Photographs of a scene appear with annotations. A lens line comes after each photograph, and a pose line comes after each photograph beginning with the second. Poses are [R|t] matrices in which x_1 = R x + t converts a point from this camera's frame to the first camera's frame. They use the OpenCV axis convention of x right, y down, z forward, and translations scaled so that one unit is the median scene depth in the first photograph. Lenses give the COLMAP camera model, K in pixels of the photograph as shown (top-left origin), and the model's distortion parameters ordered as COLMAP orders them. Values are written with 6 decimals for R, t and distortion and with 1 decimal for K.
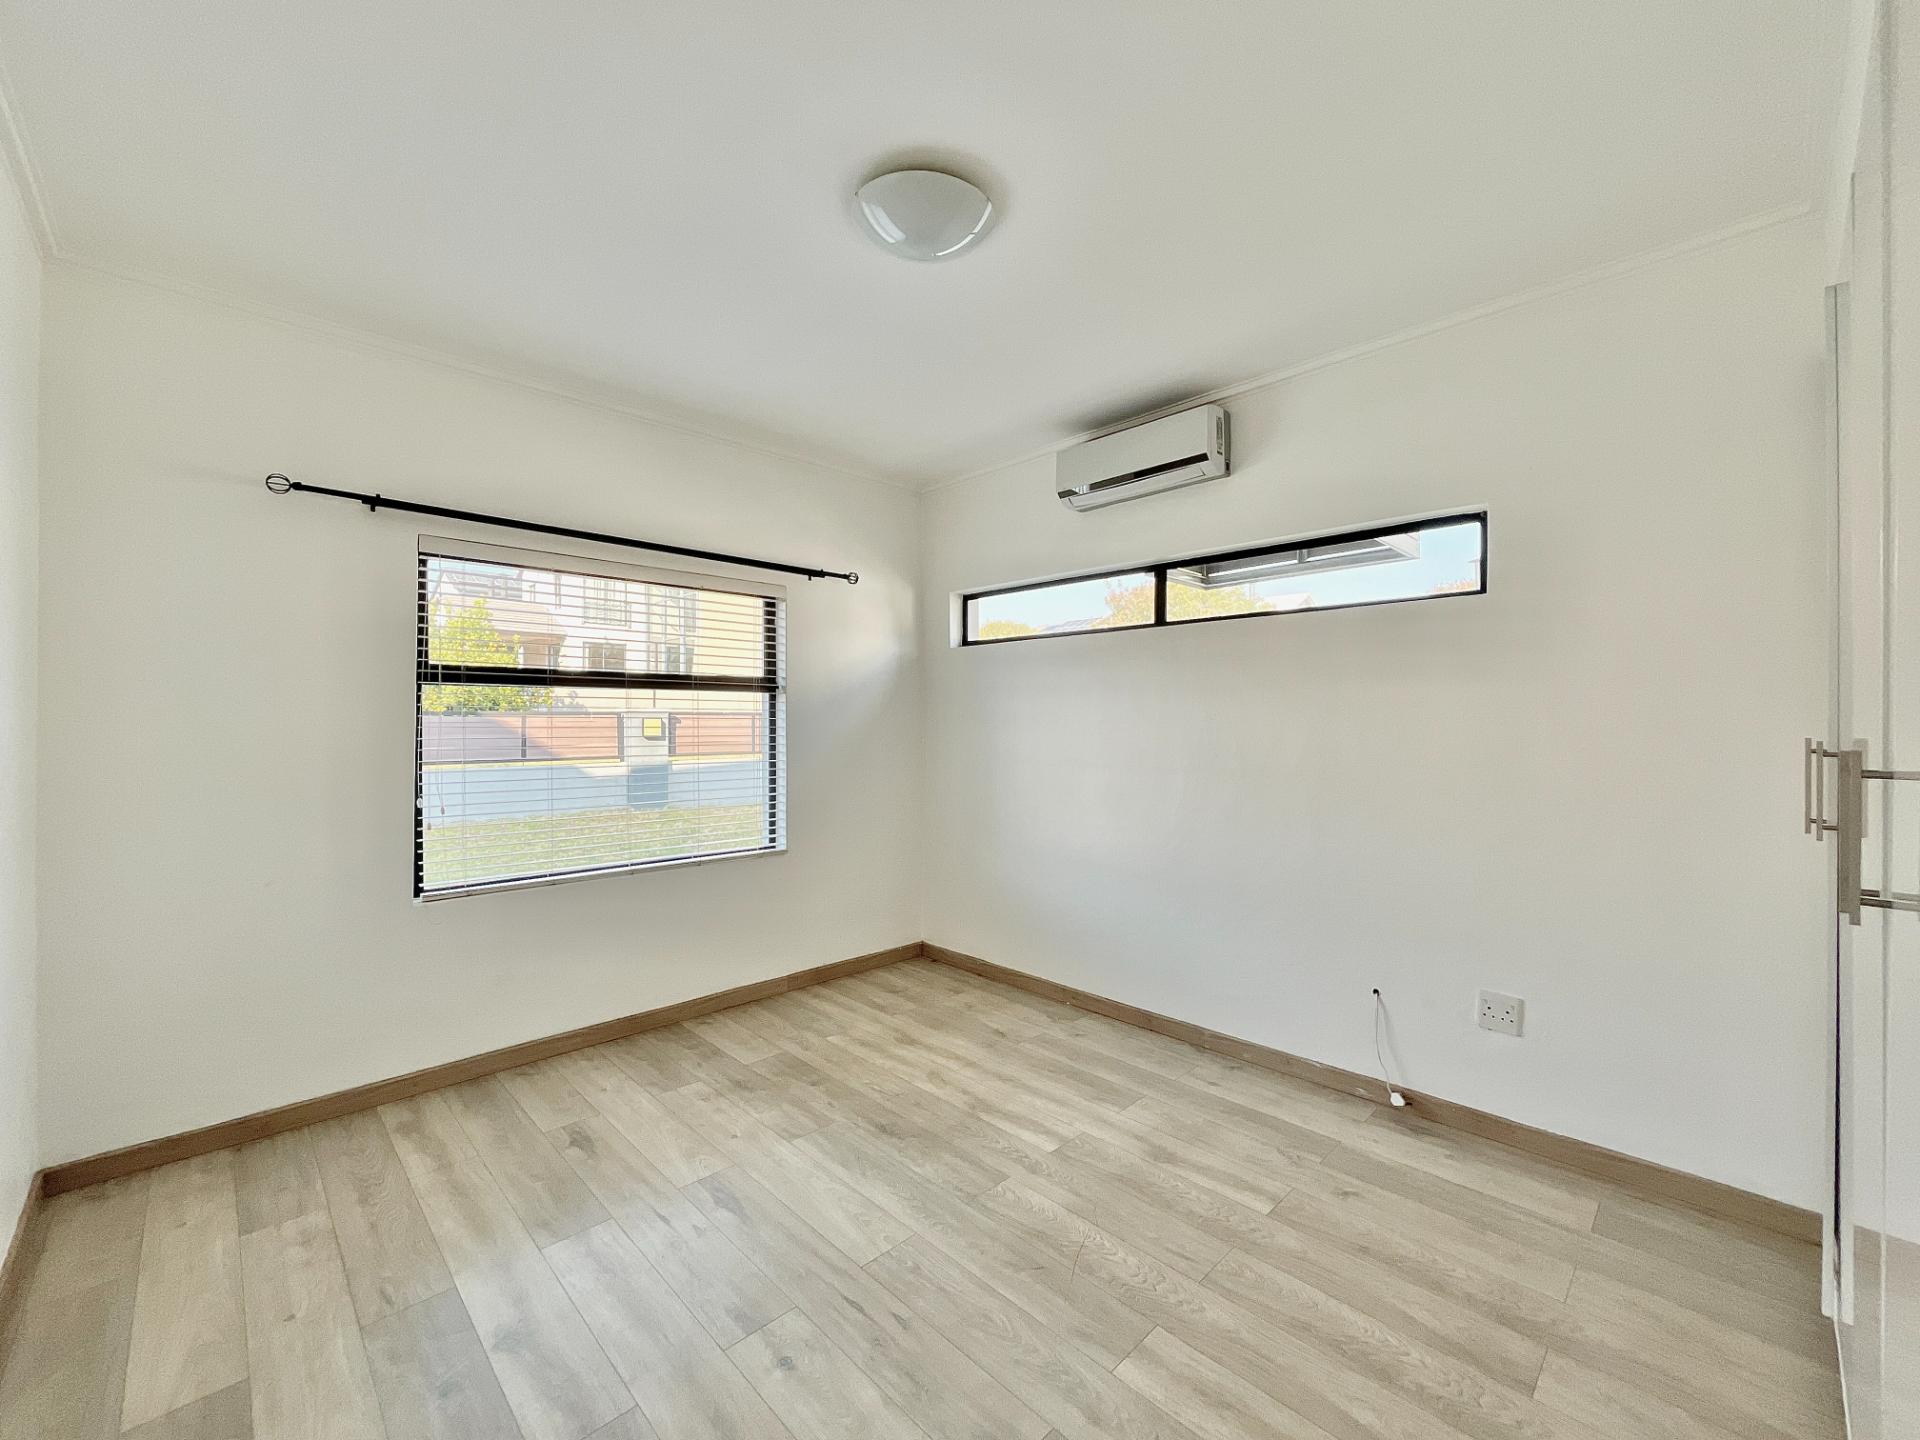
lens RADIAL K [[778.7, 0, 955.0], [0, 778.7, 721.0], [0, 0, 1]] dist [-0.005516, 0.000353]
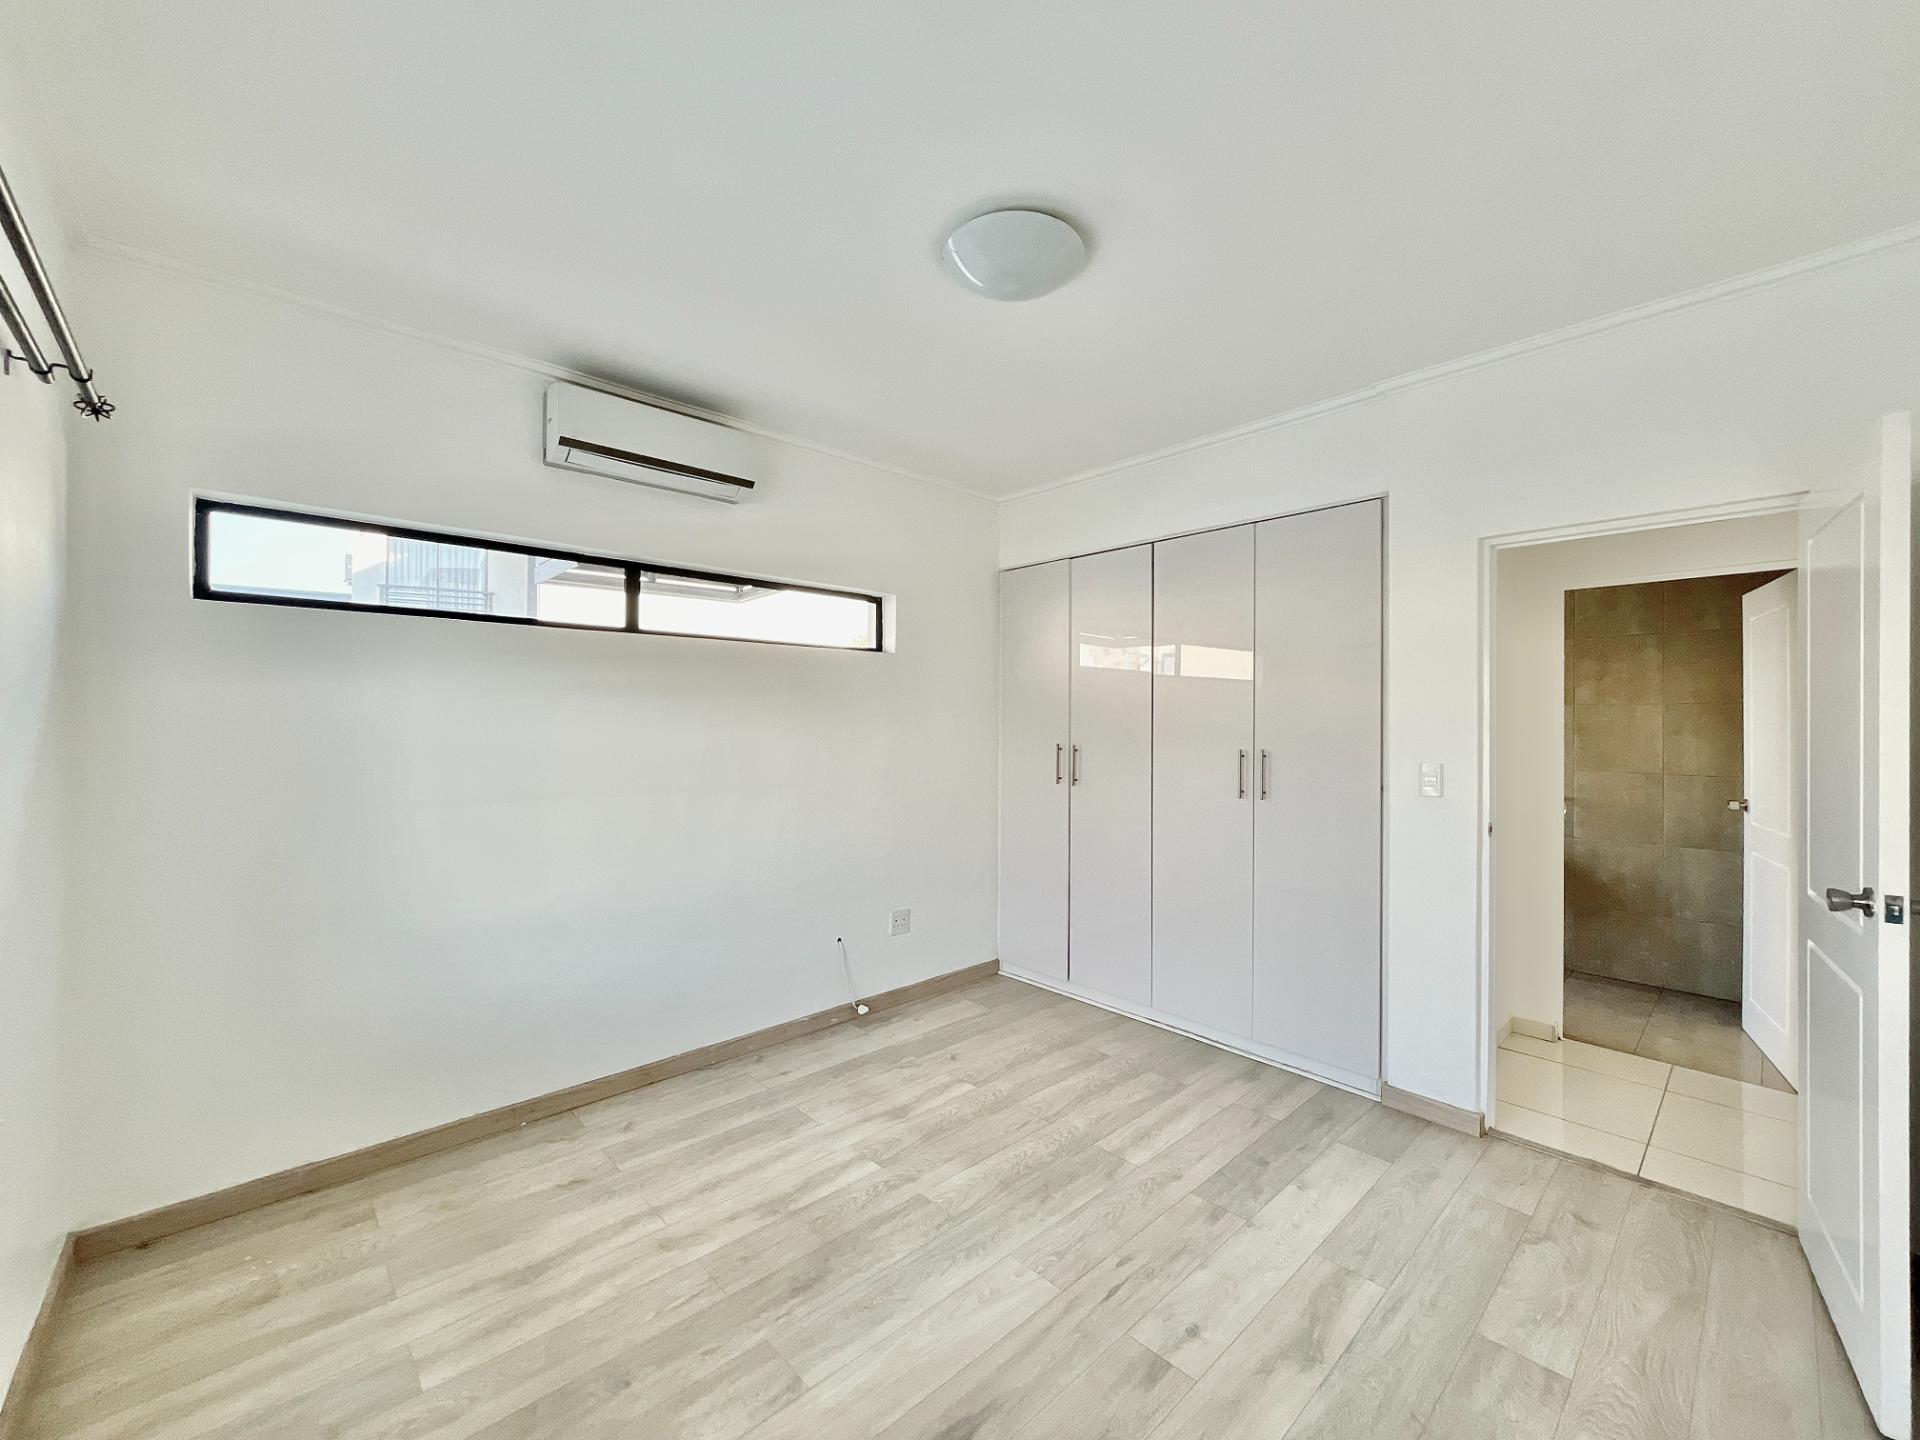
lens RADIAL K [[778.7, 0, 956.6], [0, 778.7, 721.7], [0, 0, 1]] dist [-0.005516, 0.000353]
pose [[0.016987, 0.000537, 0.999856, -0.827534], [-0.001865, 0.999998, -0.000506, -0.026200], [-0.999854, -0.001856, 0.016988, 0.819753]]
